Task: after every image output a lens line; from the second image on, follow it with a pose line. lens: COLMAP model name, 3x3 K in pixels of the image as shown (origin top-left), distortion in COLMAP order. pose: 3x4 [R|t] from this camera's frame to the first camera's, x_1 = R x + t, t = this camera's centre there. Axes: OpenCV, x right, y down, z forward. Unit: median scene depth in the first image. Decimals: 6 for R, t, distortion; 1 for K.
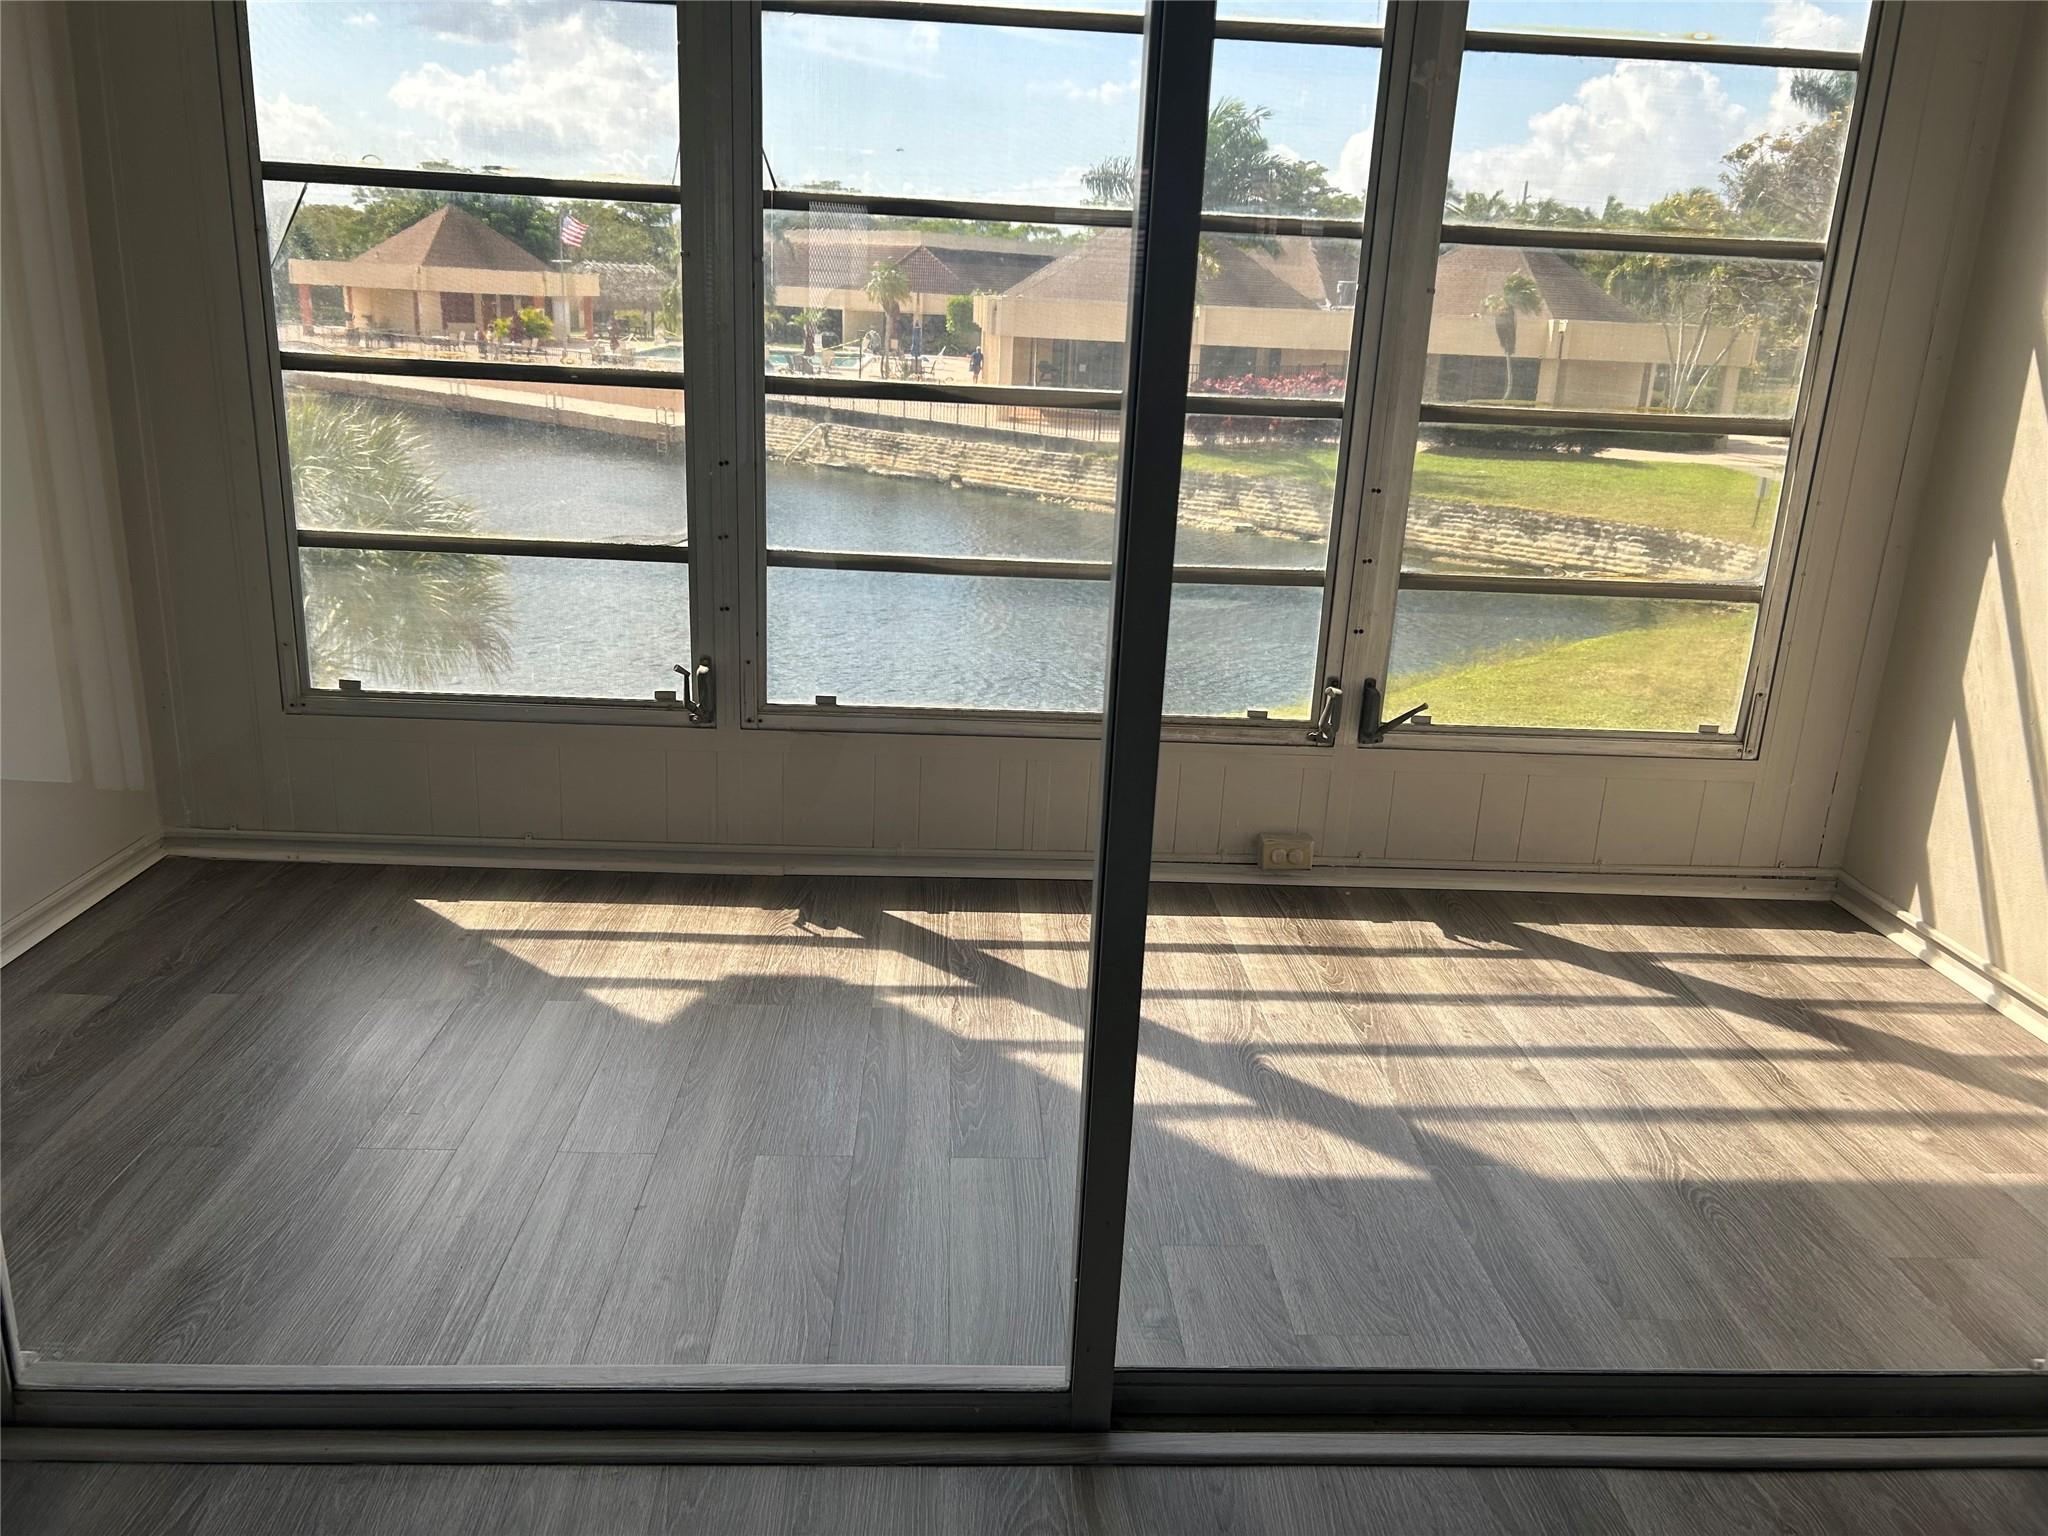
lens RADIAL K [[1568.0, 0, 1048.2], [0, 1568.0, 787.1], [0, 0, 1]] dist [0.070652, -0.084471]
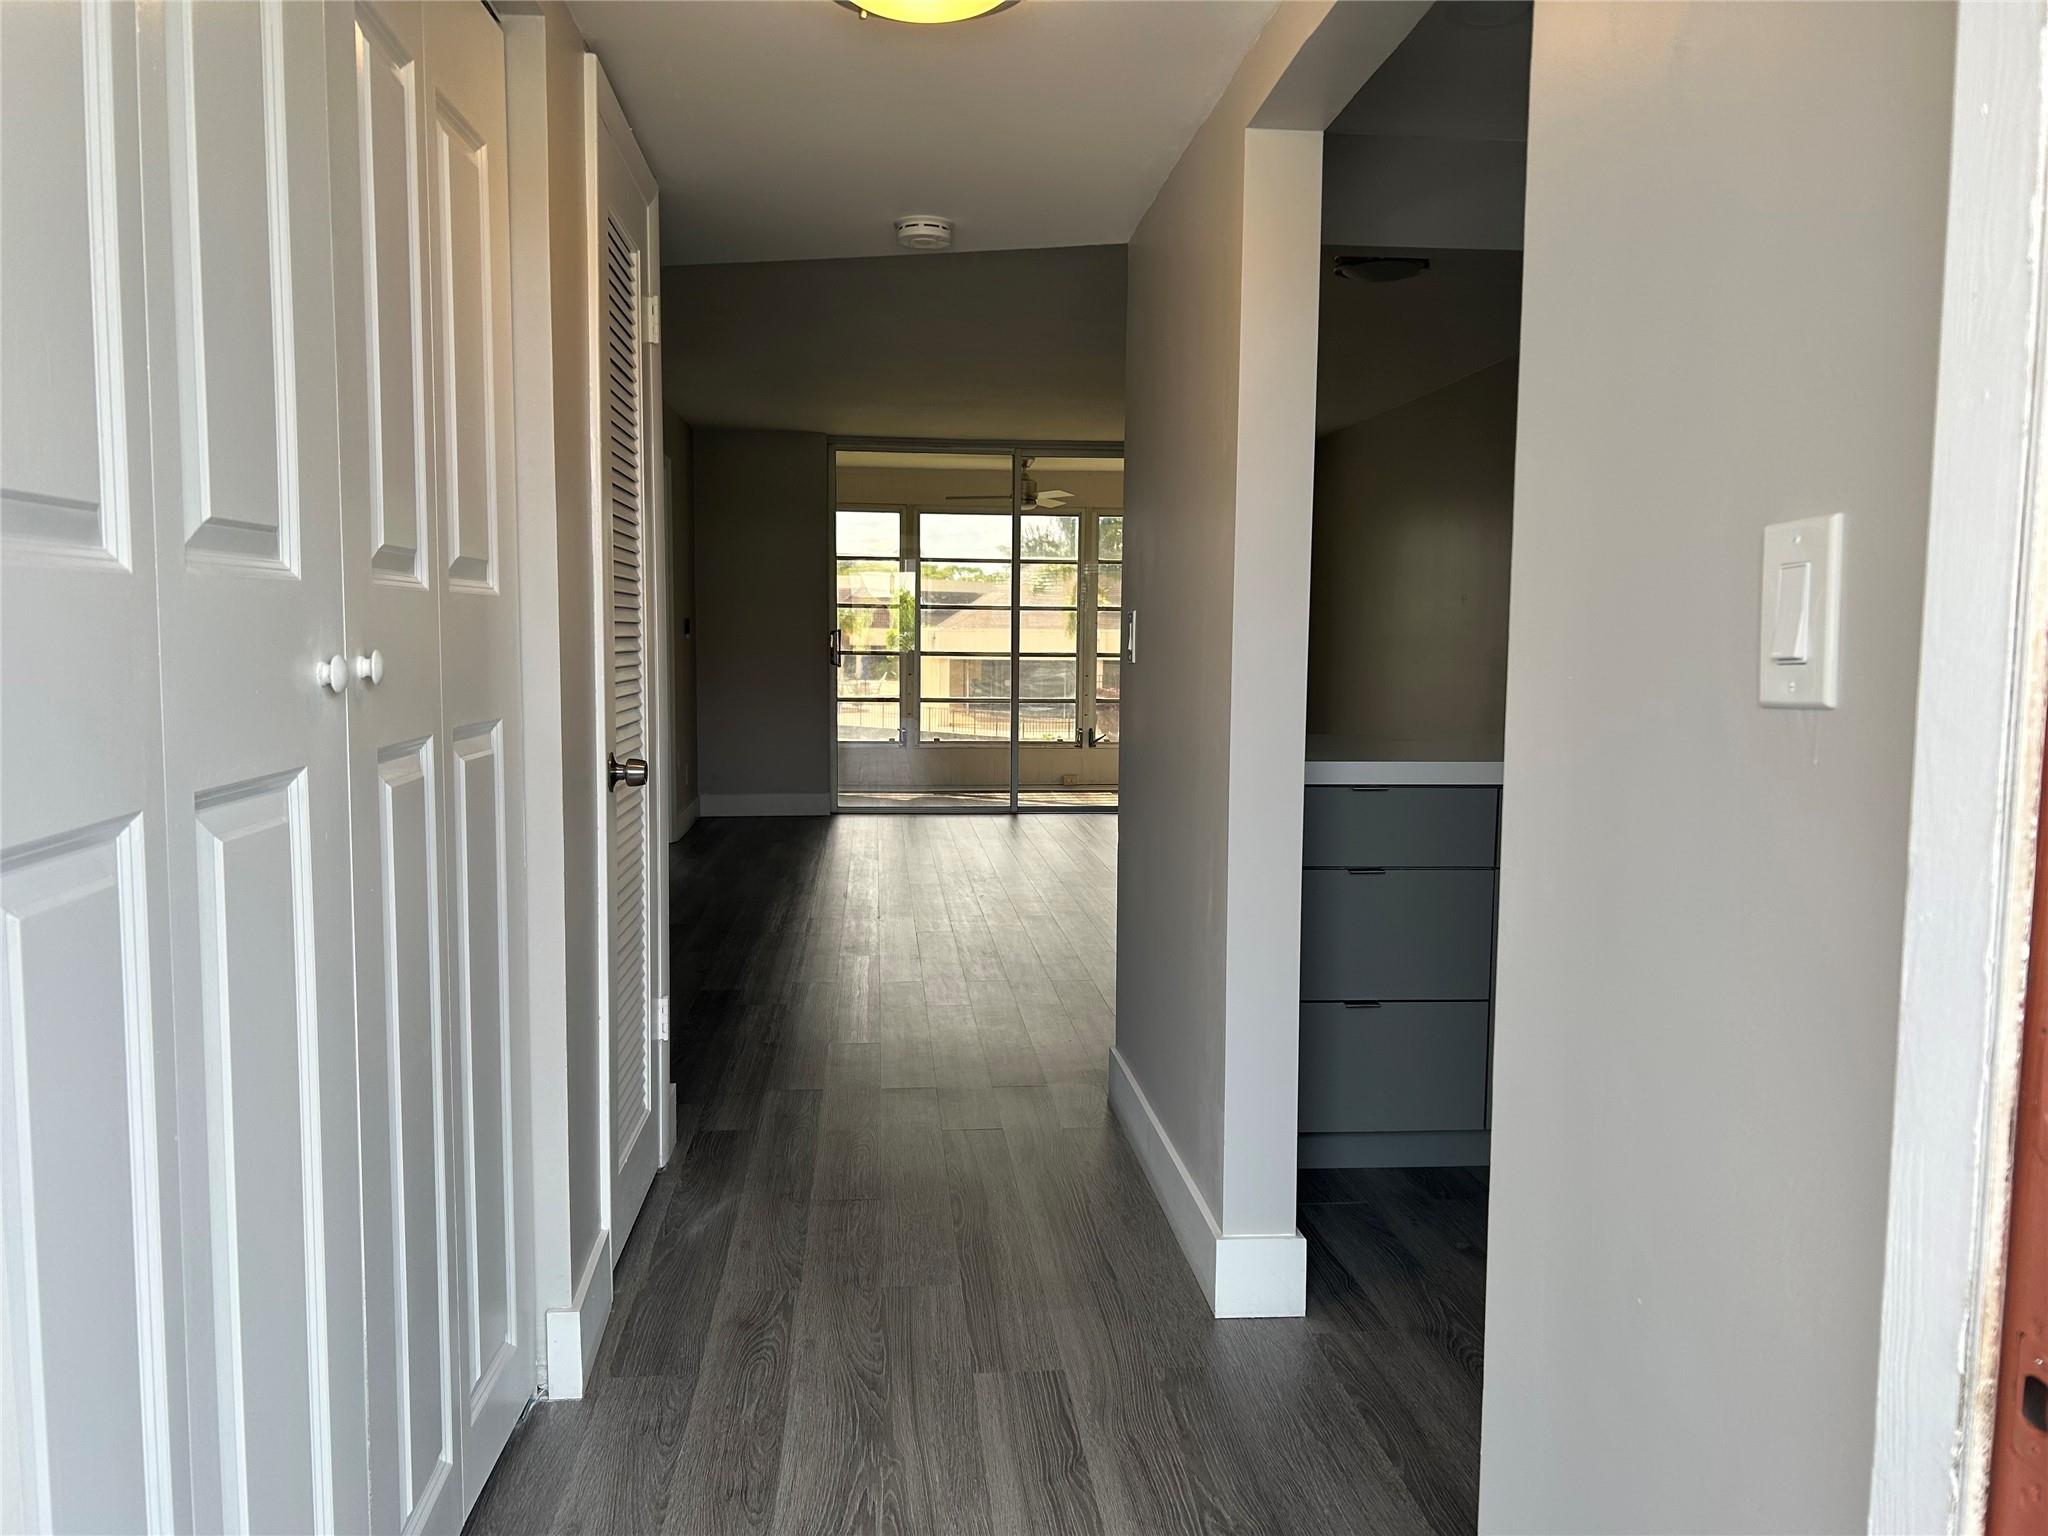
lens RADIAL K [[1568.0, 0, 1037.7], [0, 1568.0, 803.5], [0, 0, 1]] dist [0.070652, -0.084471]
pose [[0.998610, -0.033839, 0.040412, -0.063170], [0.040829, 0.981499, -0.187063, 0.767968], [-0.033334, 0.188453, 0.981516, -2.478454]]
